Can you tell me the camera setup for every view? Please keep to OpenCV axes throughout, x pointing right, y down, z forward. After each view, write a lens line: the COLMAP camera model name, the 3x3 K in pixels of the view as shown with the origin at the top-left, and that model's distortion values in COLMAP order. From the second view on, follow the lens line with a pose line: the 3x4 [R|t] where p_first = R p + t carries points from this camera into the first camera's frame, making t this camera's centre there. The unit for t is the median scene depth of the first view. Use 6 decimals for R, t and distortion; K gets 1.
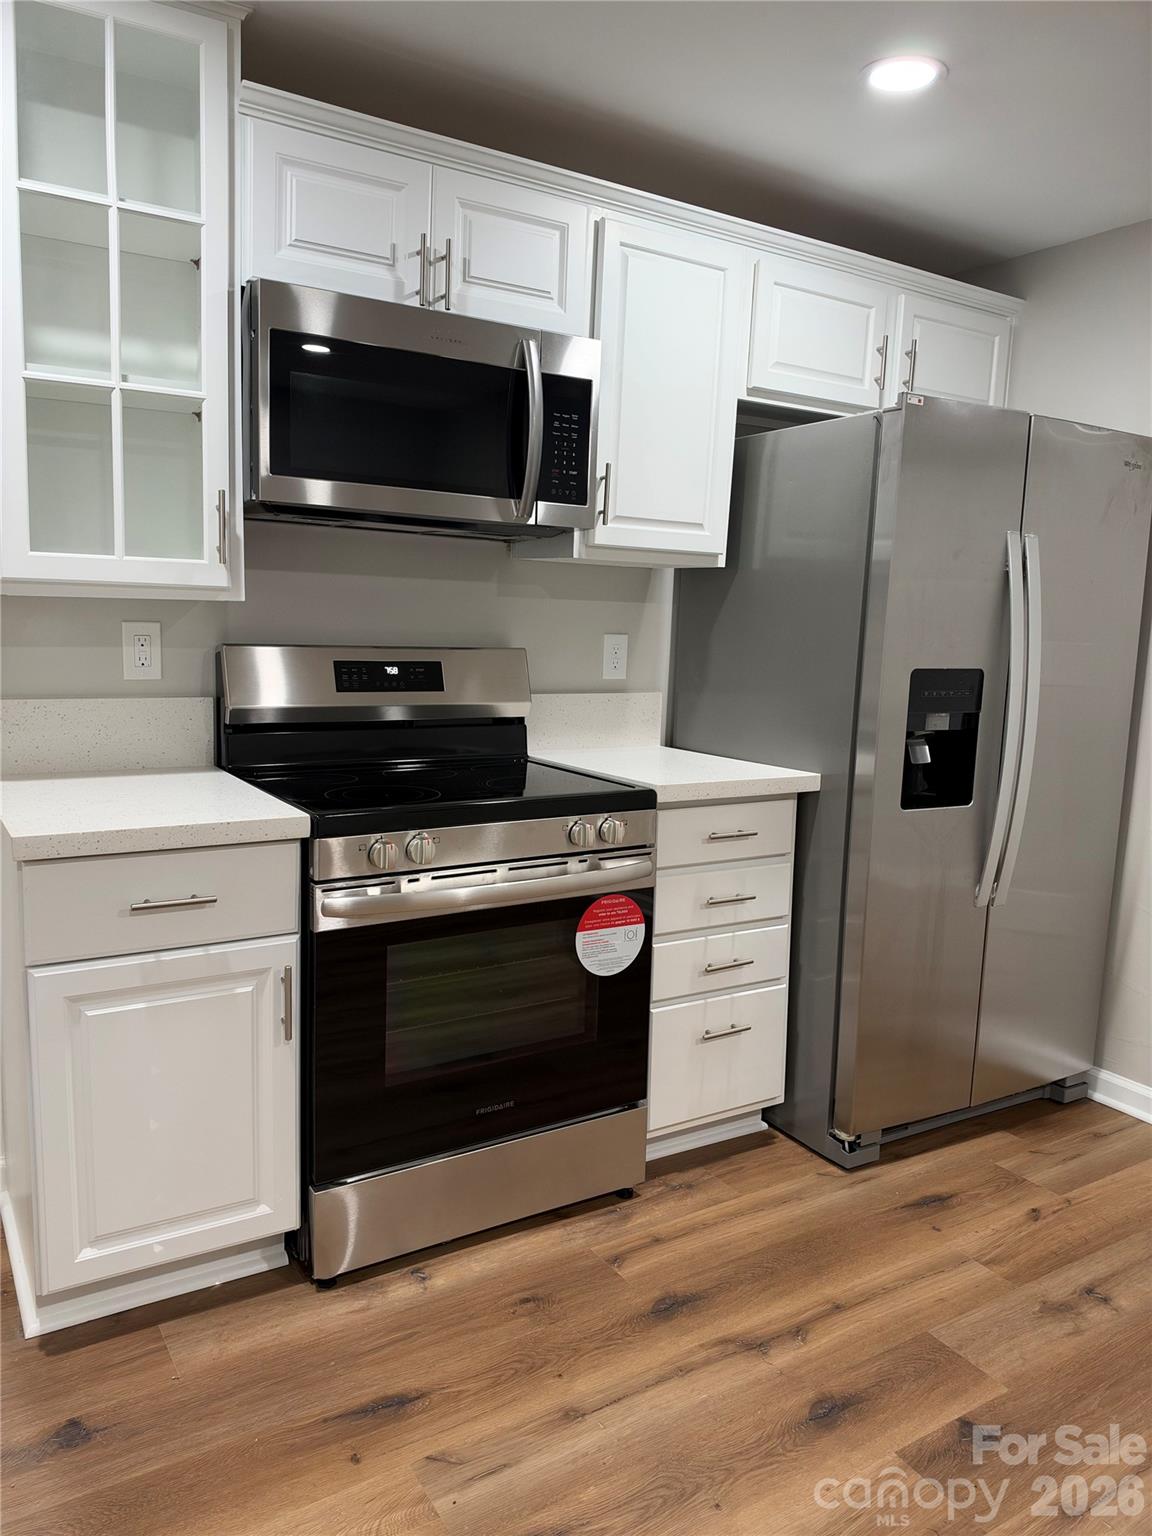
lens RADIAL K [[1095.3, 0, 580.5], [0, 1095.3, 781.7], [0, 0, 1]] dist [0.133932, -0.280183]
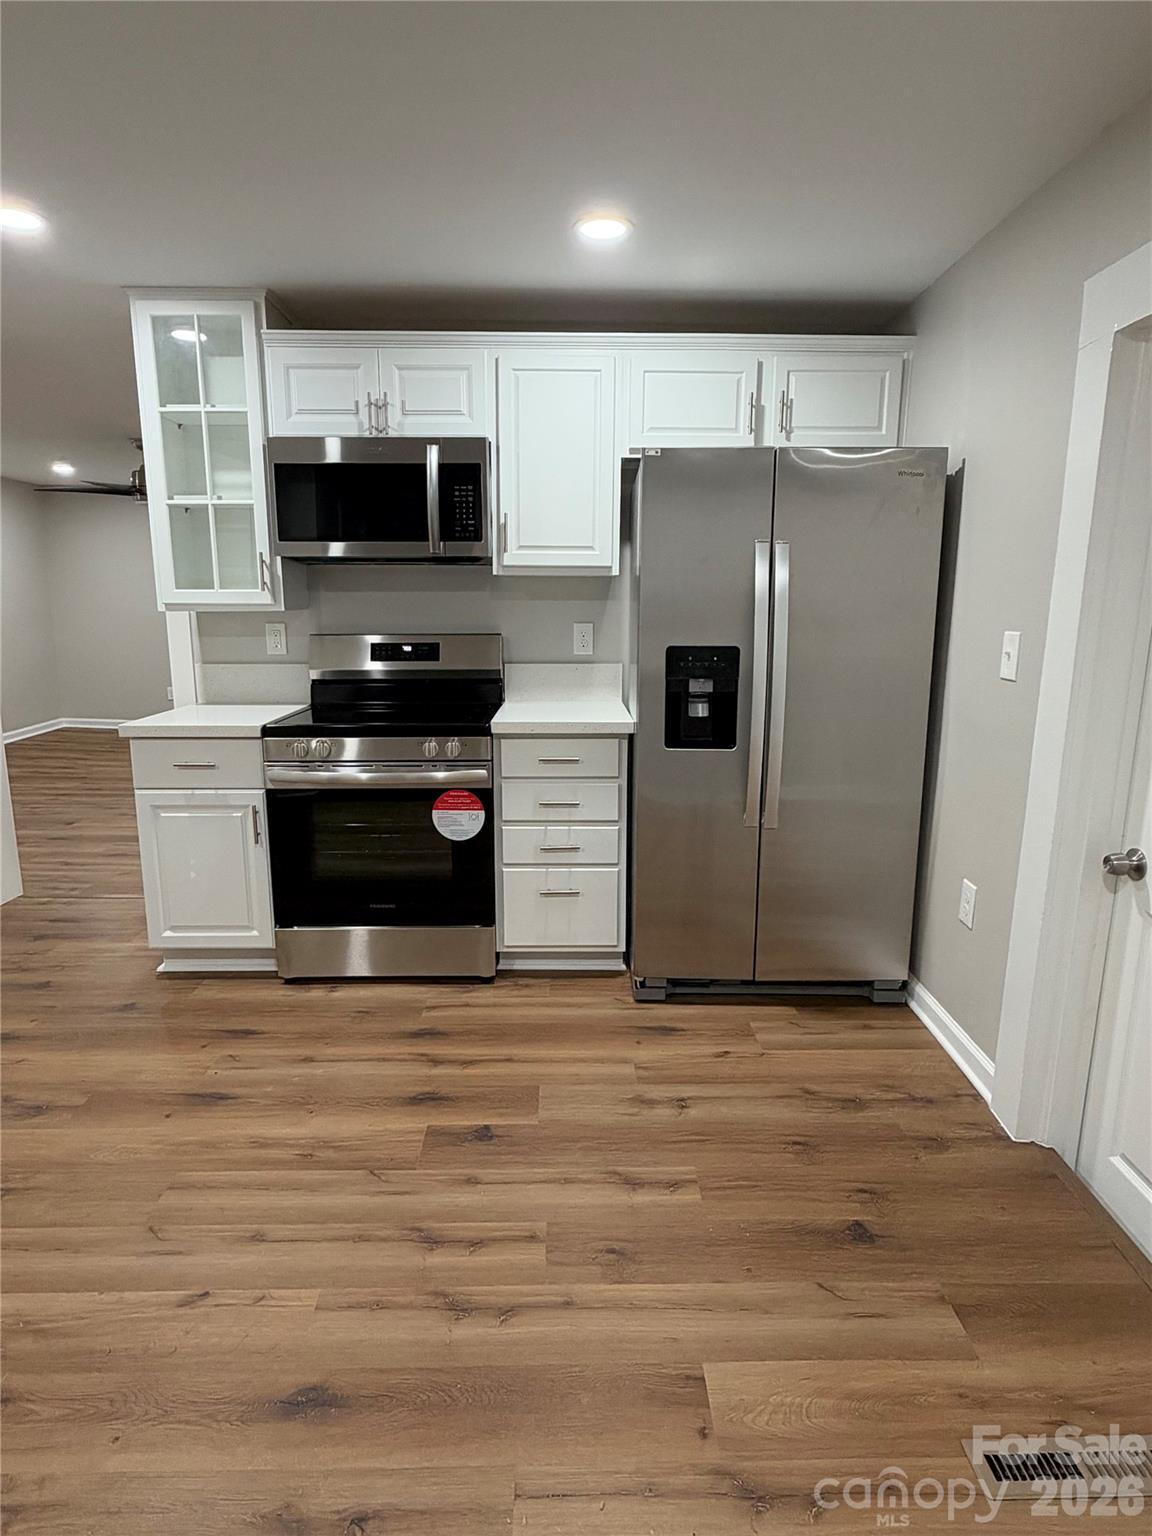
lens RADIAL K [[863.0, 0, 576.0], [0, 863.0, 768.0], [0, 0, 1]] dist [0.001470, 0.000878]
pose [[0.854199, 0.068024, -0.515477, 0.792580], [-0.052005, 0.997611, 0.045470, 0.006438], [0.517338, -0.012033, 0.855696, 0.020203]]
